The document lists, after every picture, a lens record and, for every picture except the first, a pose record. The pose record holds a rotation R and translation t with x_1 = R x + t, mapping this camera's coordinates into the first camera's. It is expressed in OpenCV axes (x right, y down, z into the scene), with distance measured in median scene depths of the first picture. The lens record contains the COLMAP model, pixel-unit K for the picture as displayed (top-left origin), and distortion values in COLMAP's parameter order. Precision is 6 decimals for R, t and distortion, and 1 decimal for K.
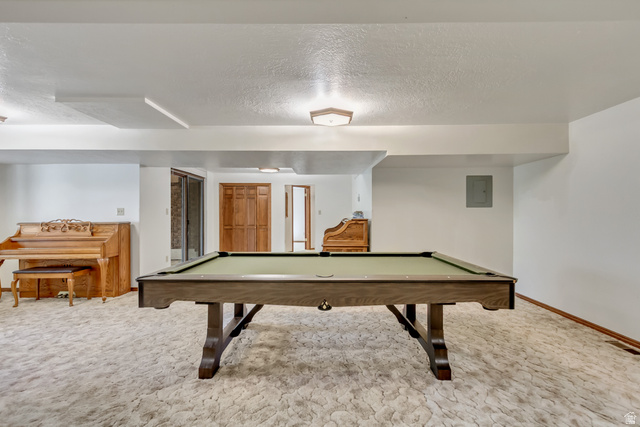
lens RADIAL K [[294.8, 0, 320.0], [0, 294.8, 213.5], [0, 0, 1]] dist [0.002597, 0.000605]
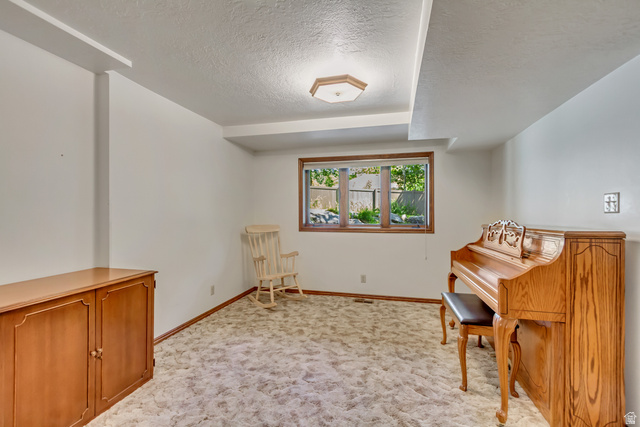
lens RADIAL K [[294.8, 0, 320.0], [0, 294.8, 213.5], [0, 0, 1]] dist [0.002597, 0.000605]
pose [[-0.231853, -0.004118, -0.972742, -0.251430], [0.000858, 0.999990, -0.004438, 0.008293], [0.972751, -0.001863, -0.231847, 0.780582]]
